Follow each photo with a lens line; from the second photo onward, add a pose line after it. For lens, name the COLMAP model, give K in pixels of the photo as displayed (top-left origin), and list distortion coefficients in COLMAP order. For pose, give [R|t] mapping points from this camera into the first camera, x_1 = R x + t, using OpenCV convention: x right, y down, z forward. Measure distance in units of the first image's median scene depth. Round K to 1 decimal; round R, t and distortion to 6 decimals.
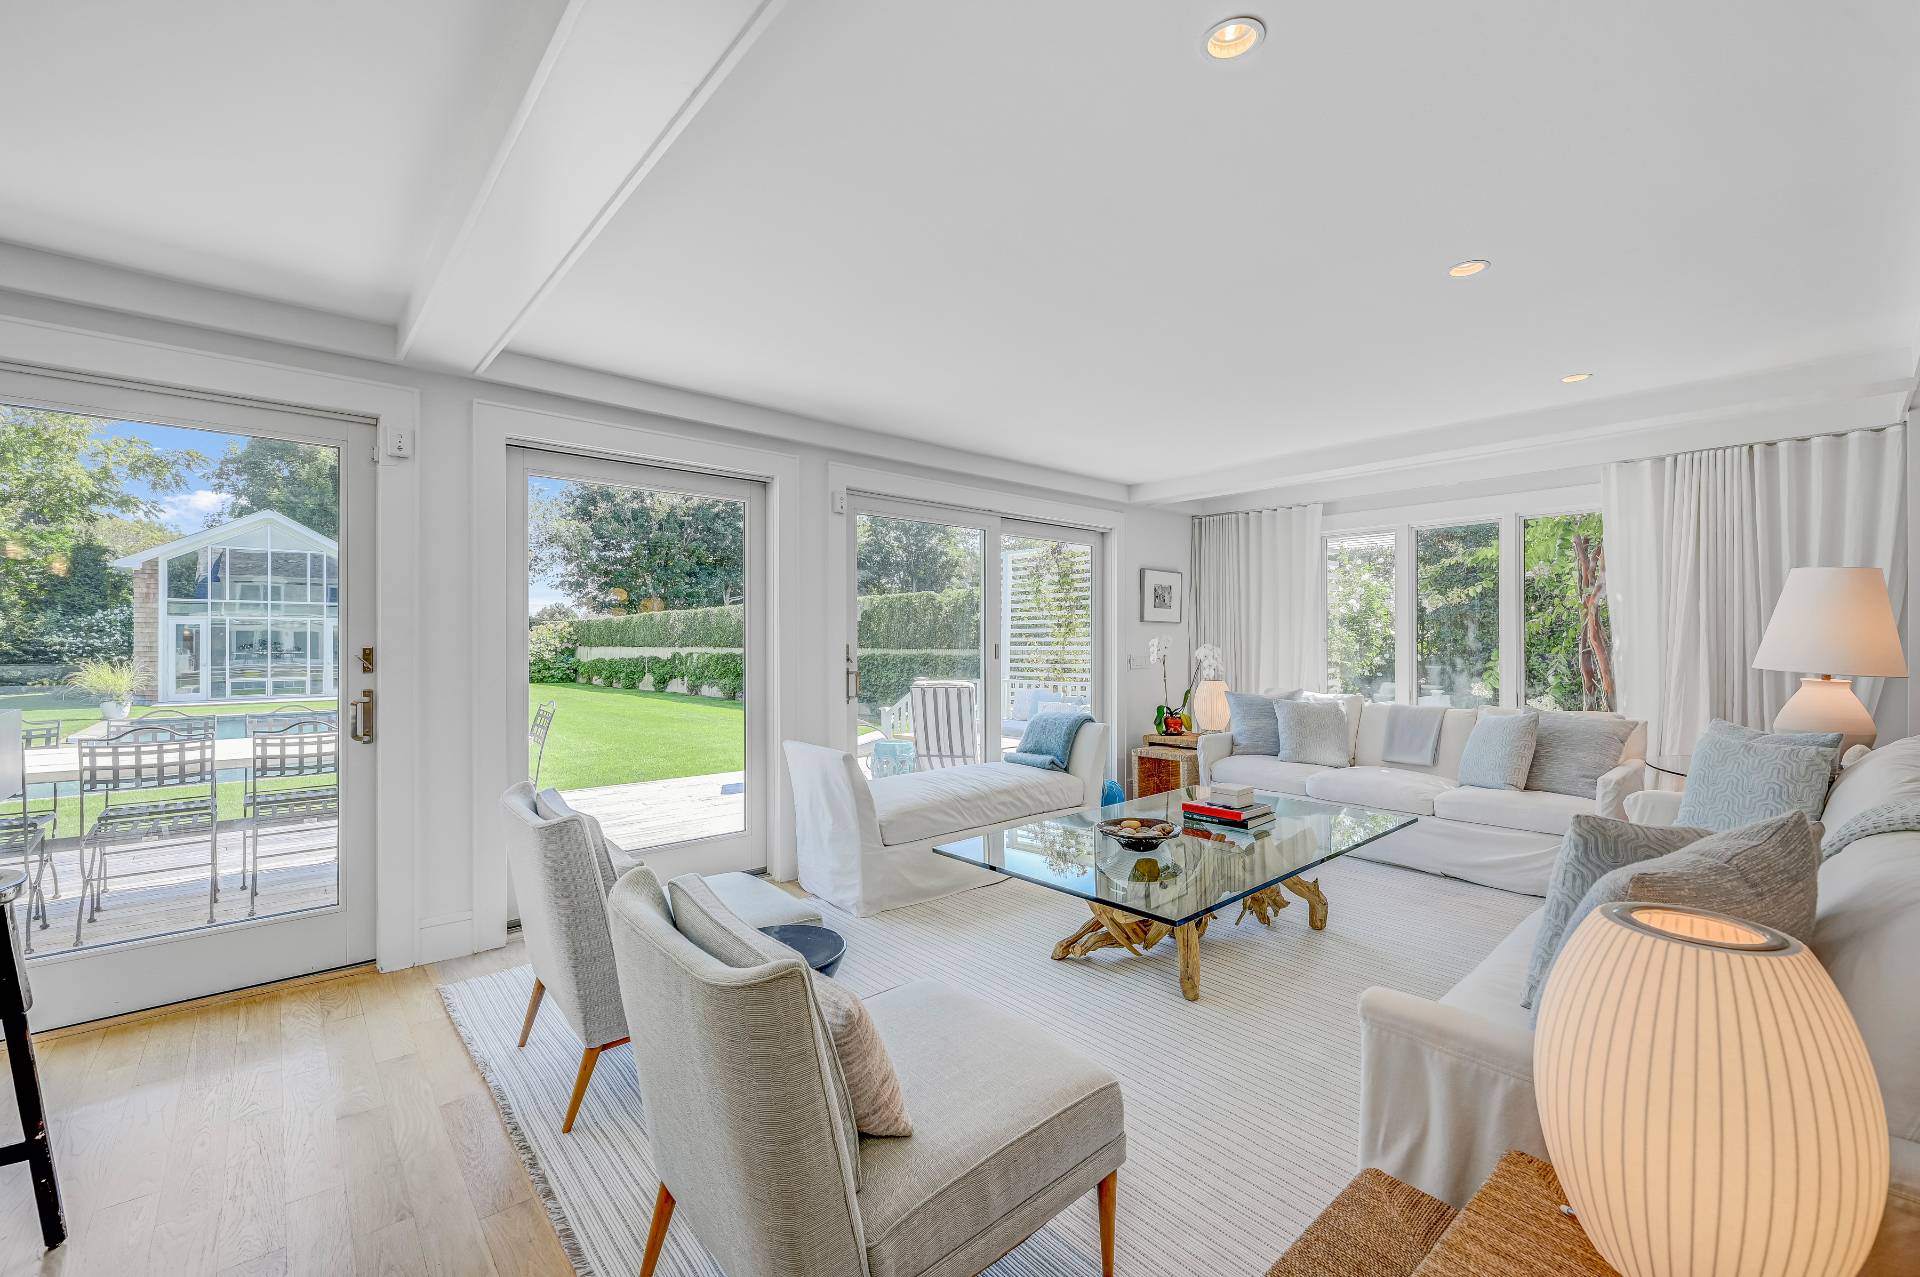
lens RADIAL K [[775.4, 0, 957.1], [0, 775.4, 640.9], [0, 0, 1]] dist [-0.001615, -0.000314]
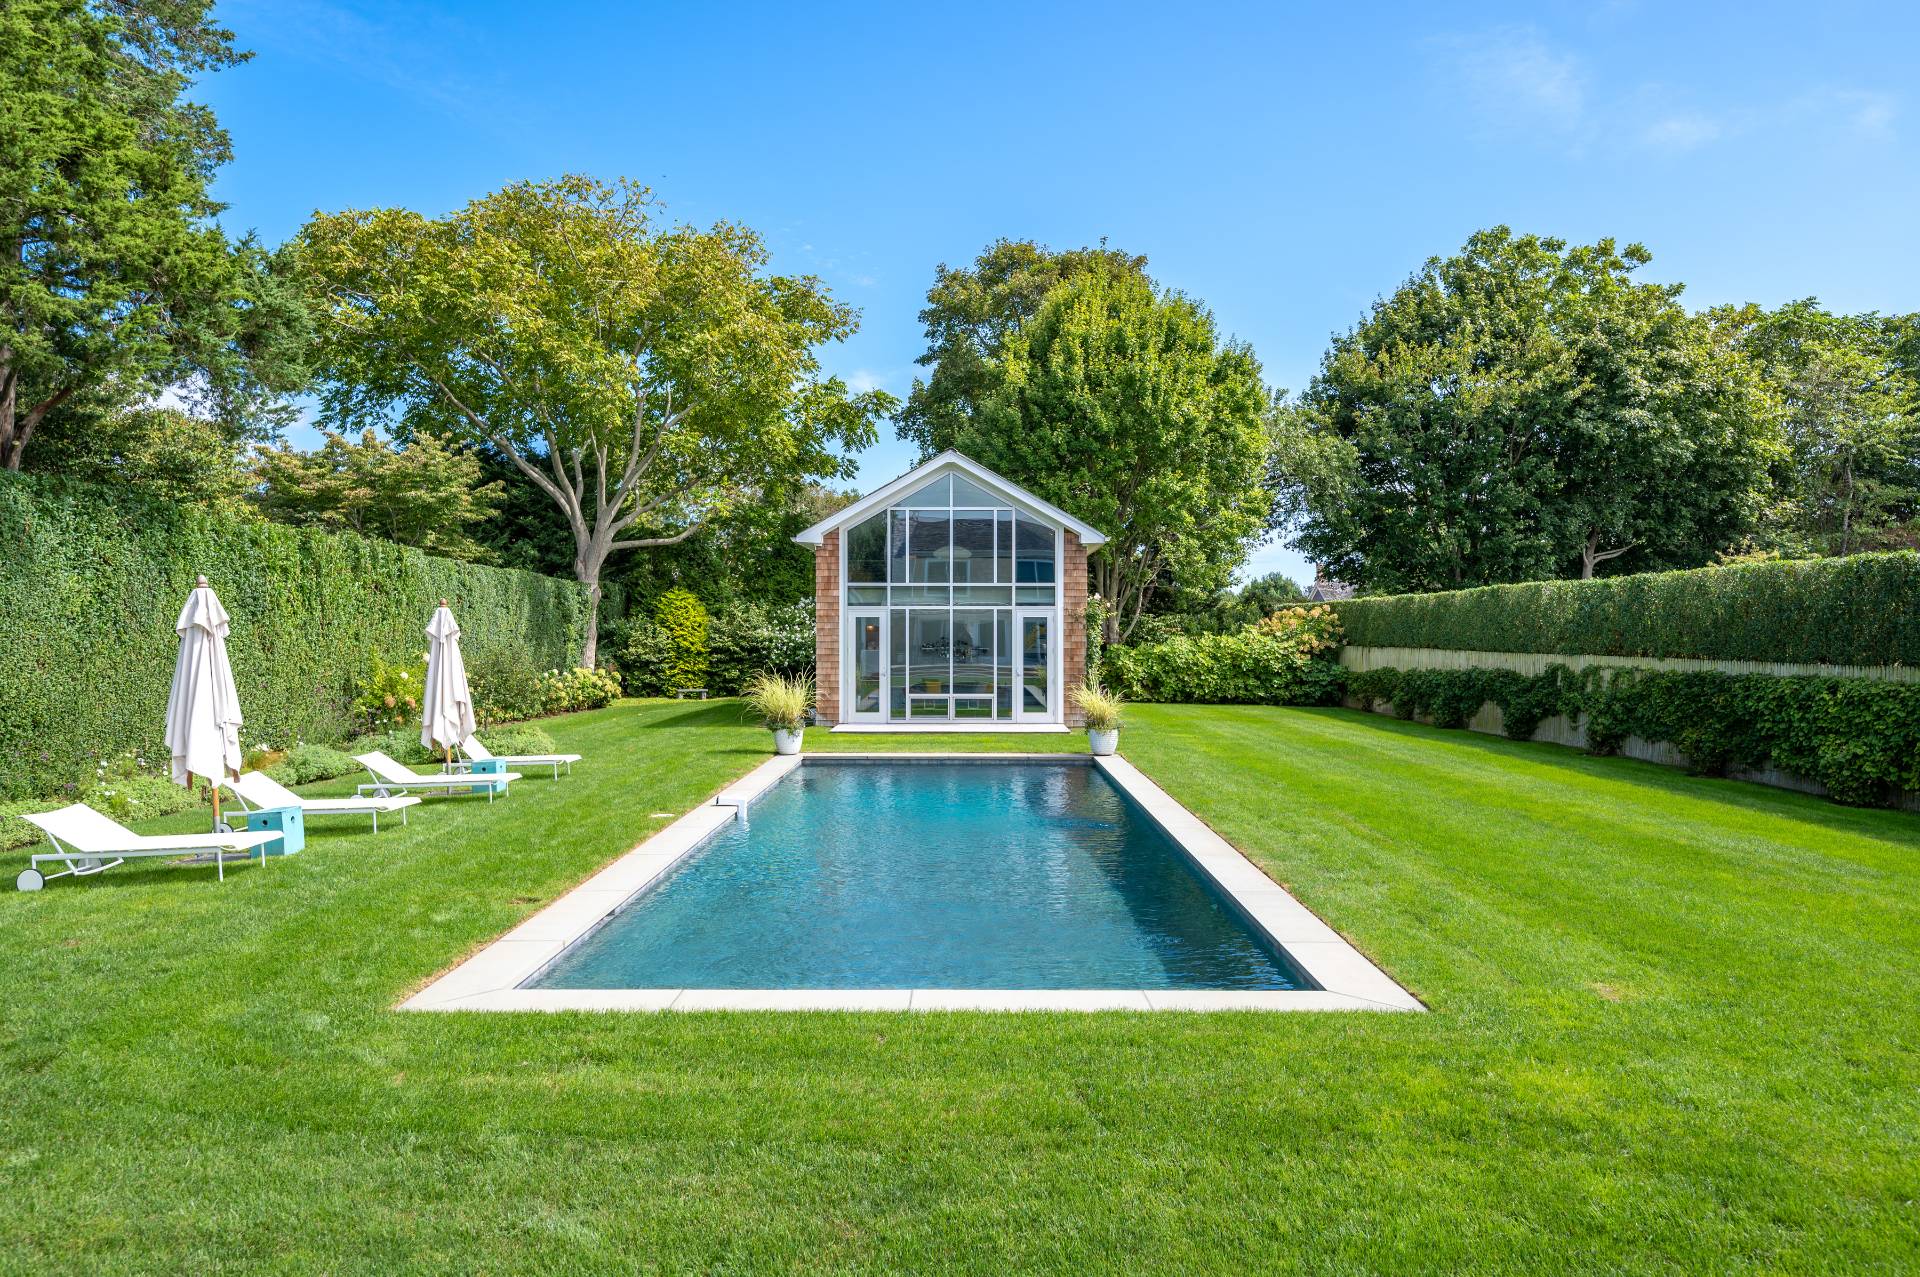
lens RADIAL K [[1179.7, 0, 960.0], [0, 1179.7, 638.5], [0, 0, 1]] dist [-0.002810, 0.000103]
pose [[0.747925, 0.006877, -0.663747, -0.184385], [0.000211, 0.999944, 0.010598, -0.012941], [0.663783, -0.008066, 0.747882, 0.218446]]
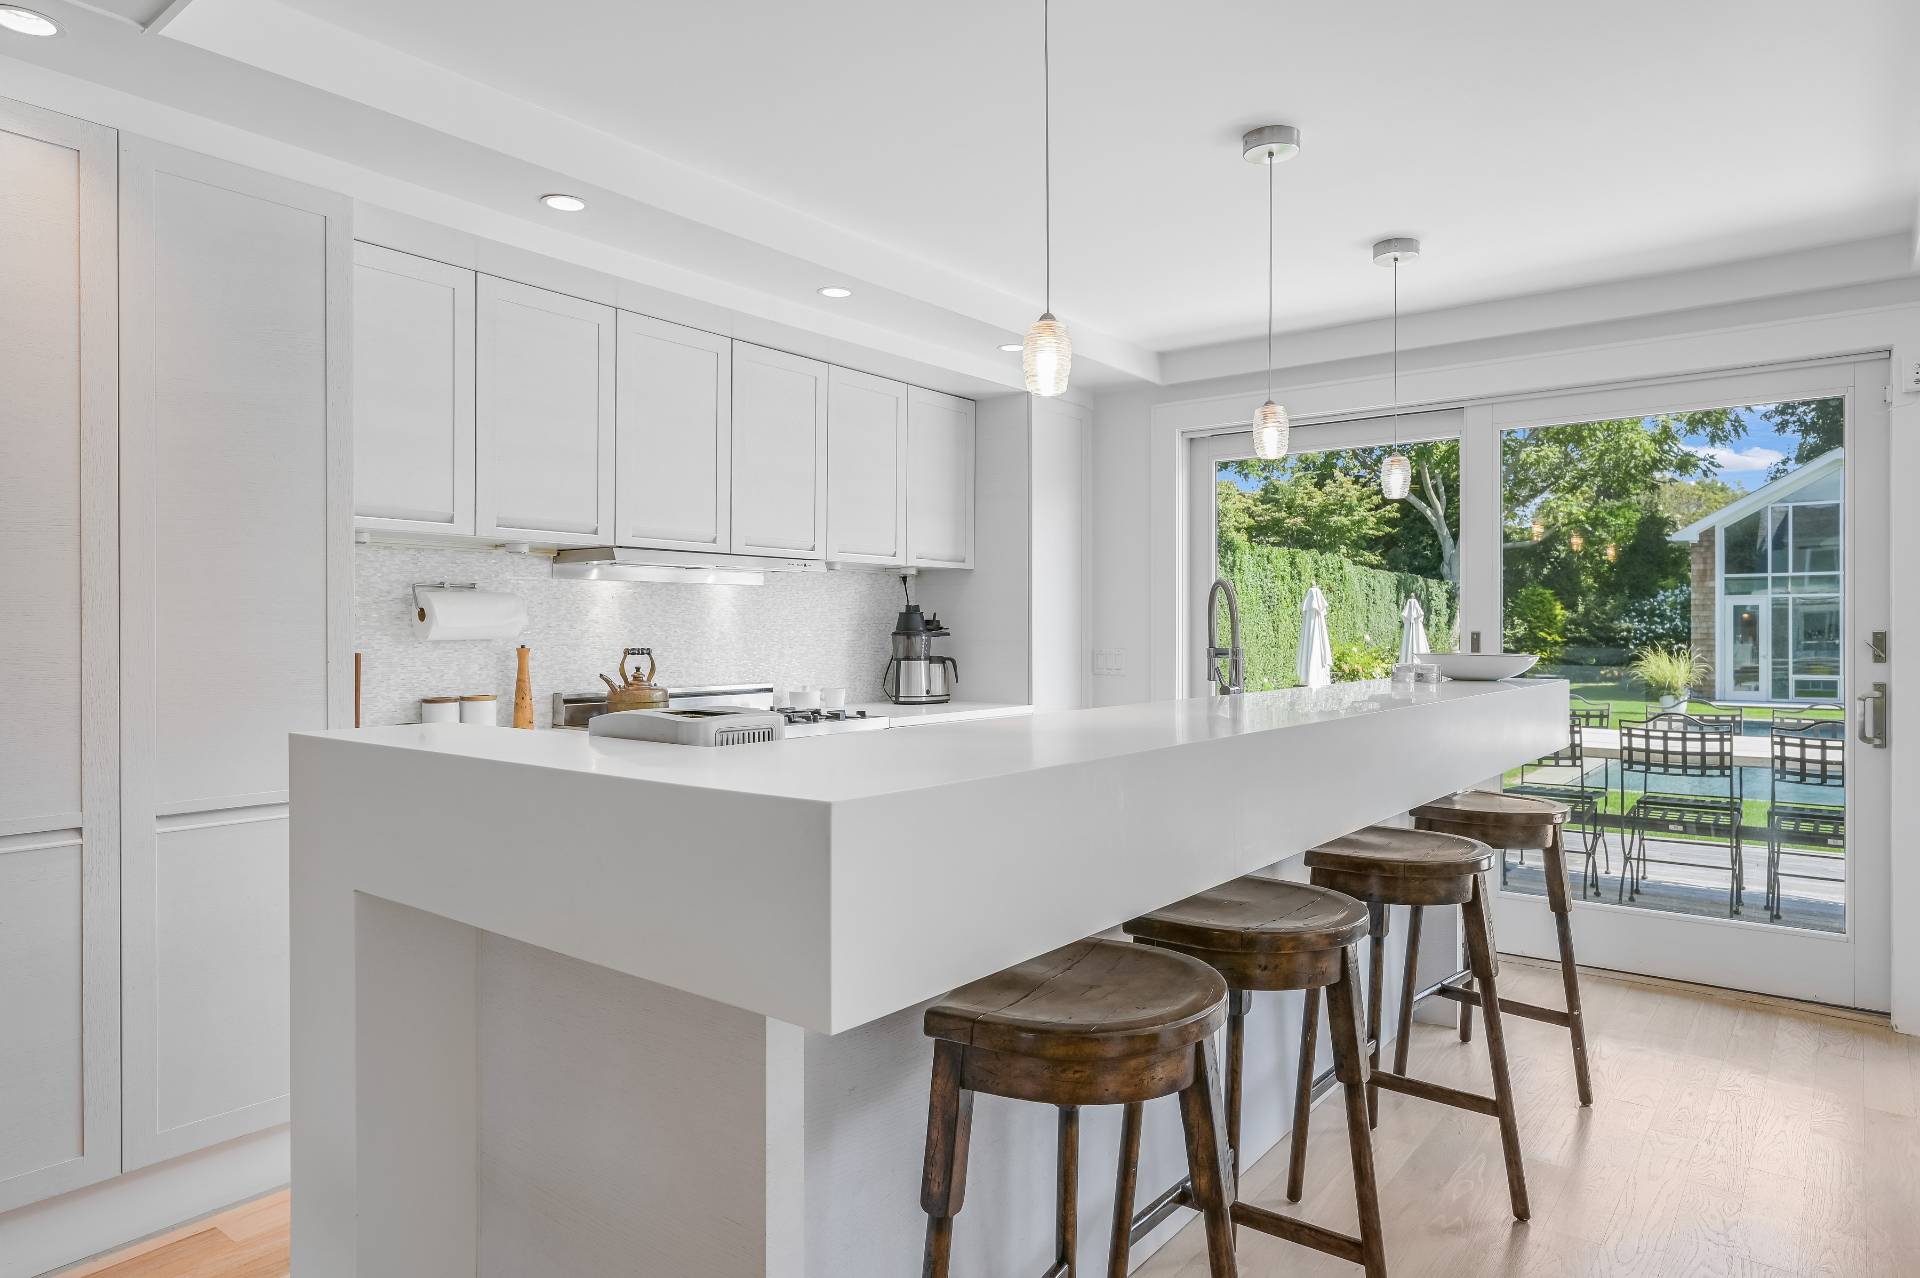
lens RADIAL K [[1149.7, 0, 962.0], [0, 1149.7, 632.4], [0, 0, 1]] dist [0.002682, -0.000599]
pose [[0.184493, 0.001235, -0.982833, 0.031157], [0.004633, 0.999987, 0.002126, 0.000292], [0.982823, -0.004945, 0.184485, -0.021856]]
